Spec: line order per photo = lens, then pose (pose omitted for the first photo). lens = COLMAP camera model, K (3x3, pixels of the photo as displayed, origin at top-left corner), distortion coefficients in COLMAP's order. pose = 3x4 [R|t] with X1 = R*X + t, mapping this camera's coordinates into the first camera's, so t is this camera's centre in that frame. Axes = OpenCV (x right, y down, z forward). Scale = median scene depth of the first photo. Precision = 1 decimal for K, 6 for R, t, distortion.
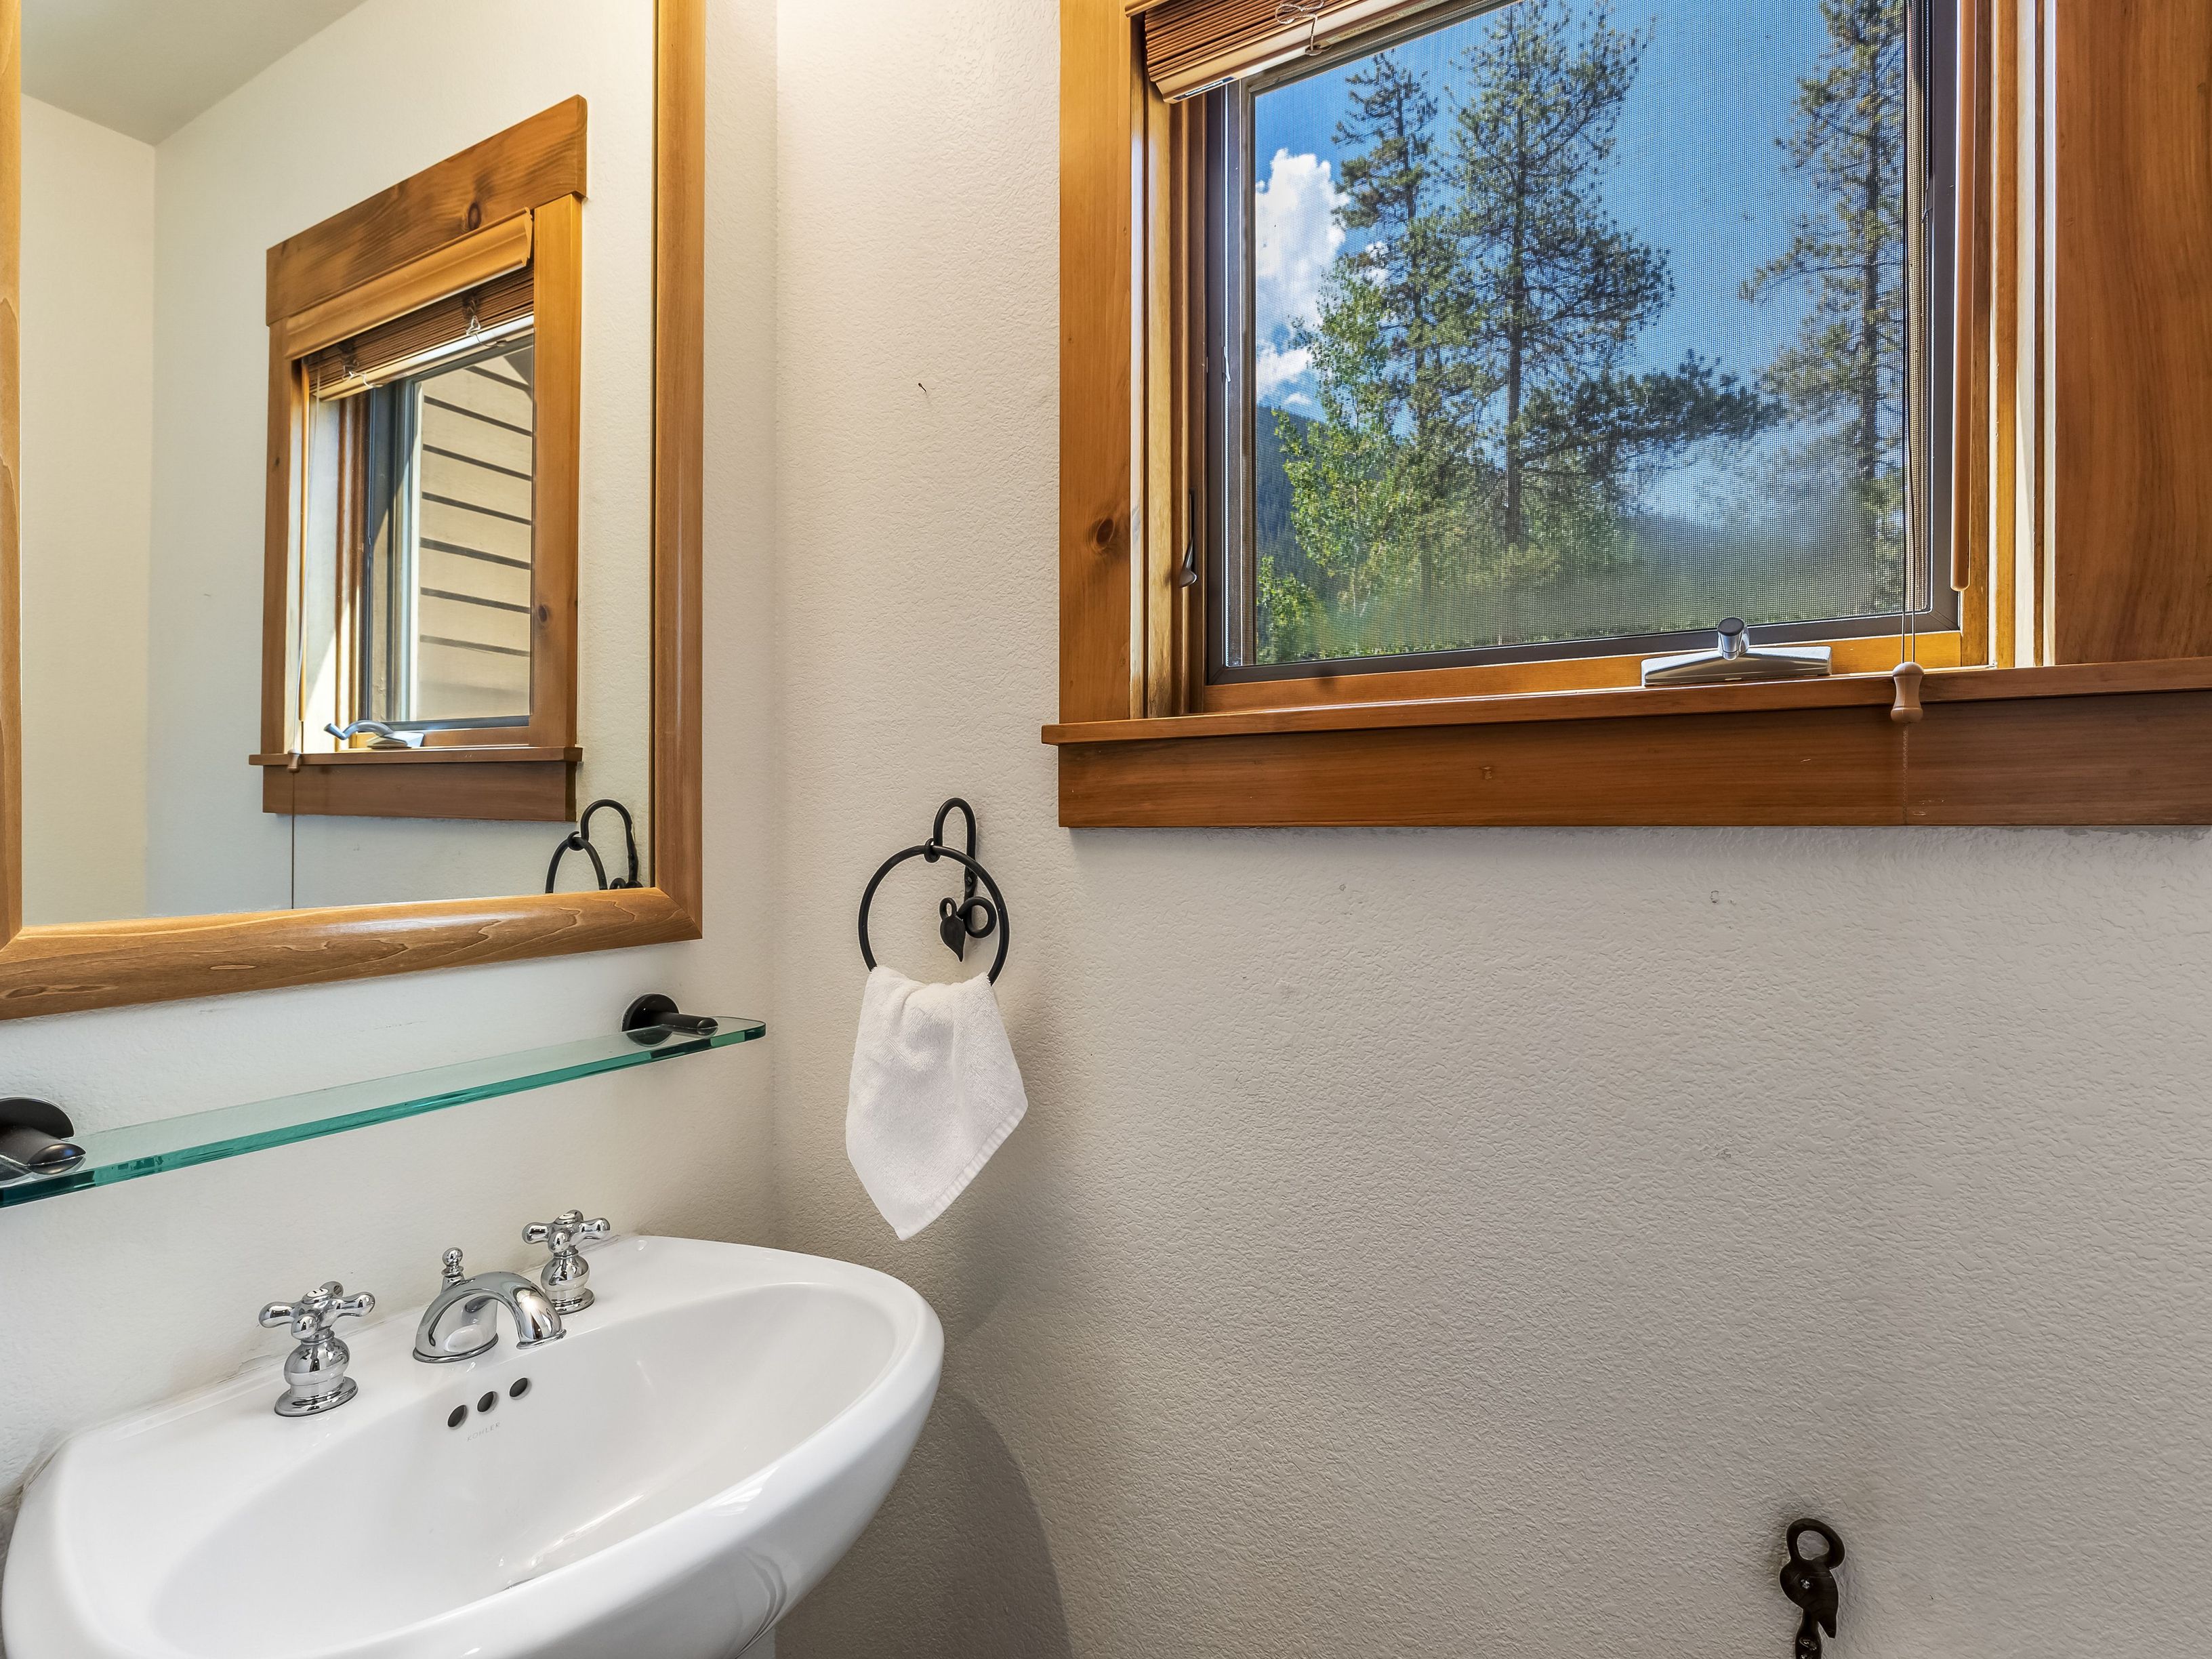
lens RADIAL K [[1058.6, 0, 1105.0], [0, 1058.6, 822.1], [0, 0, 1]] dist [-0.000588, 0.000347]
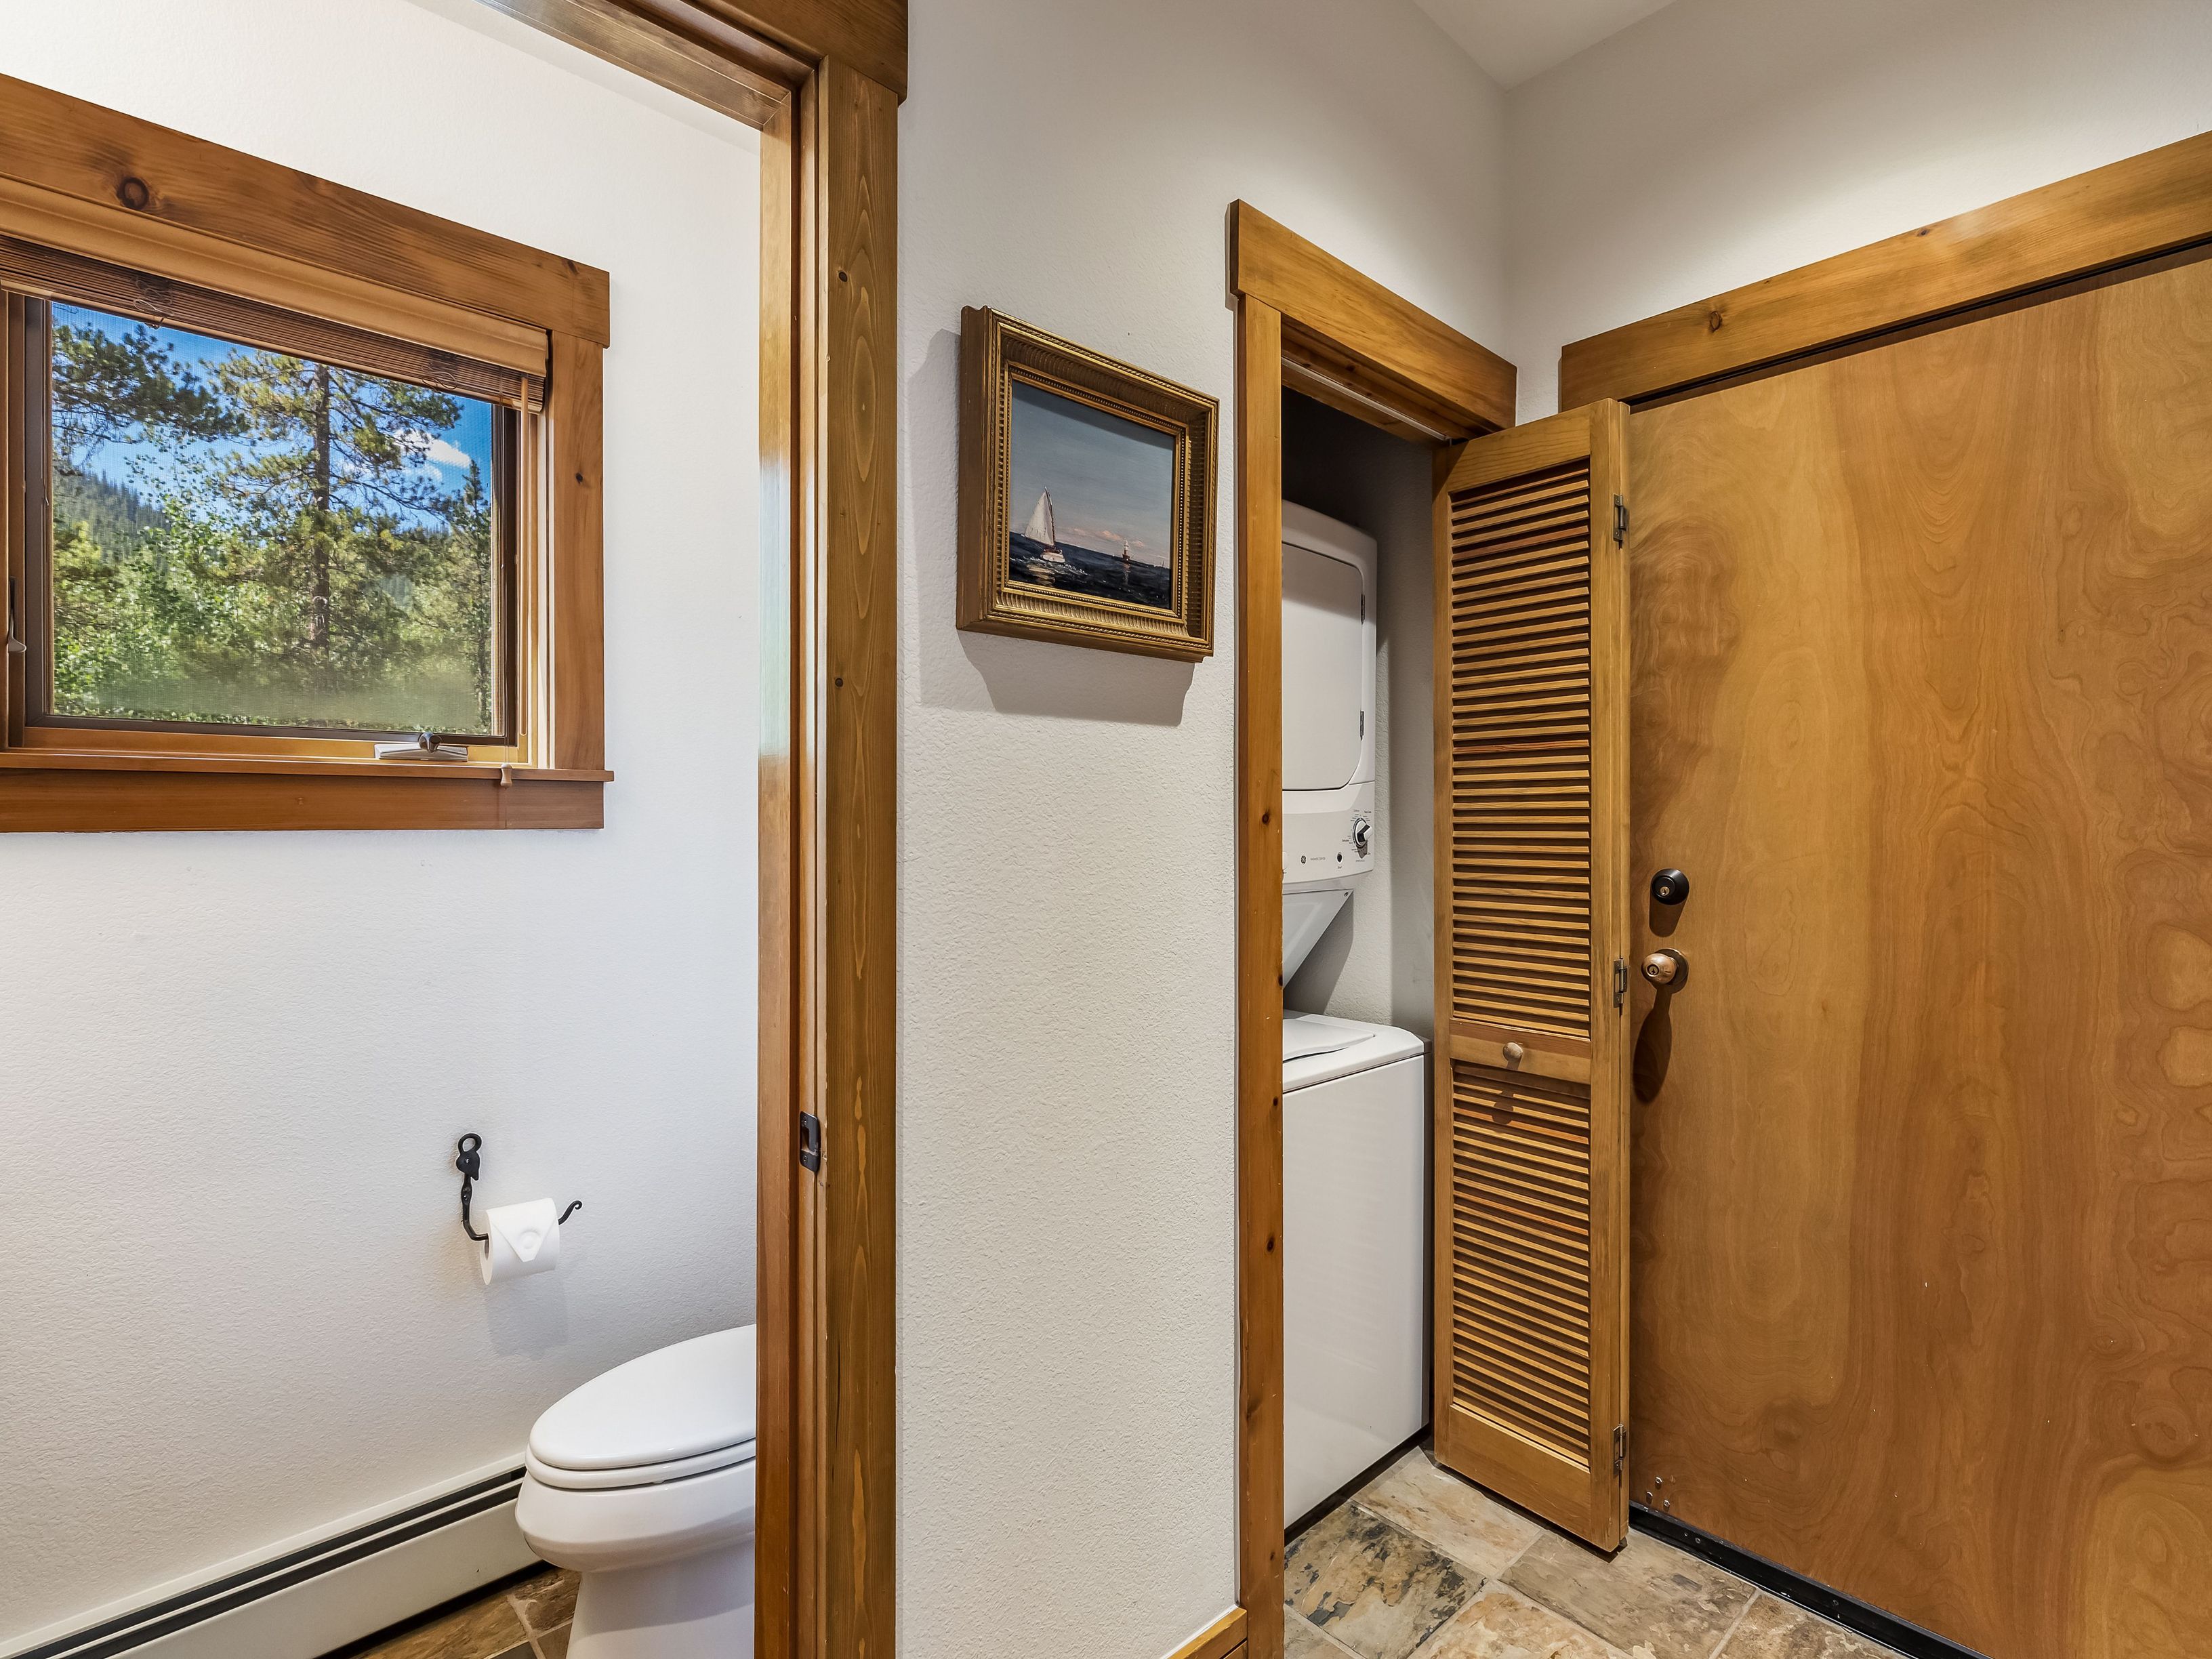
lens RADIAL K [[1116.0, 0, 1122.1], [0, 1116.0, 836.6], [0, 0, 1]] dist [-0.000139, 0.001651]
pose [[0.295039, -0.006721, 0.955461, -0.137652], [0.002072, 0.999977, 0.006394, 0.000750], [-0.955483, 0.000094, 0.295047, -0.120136]]
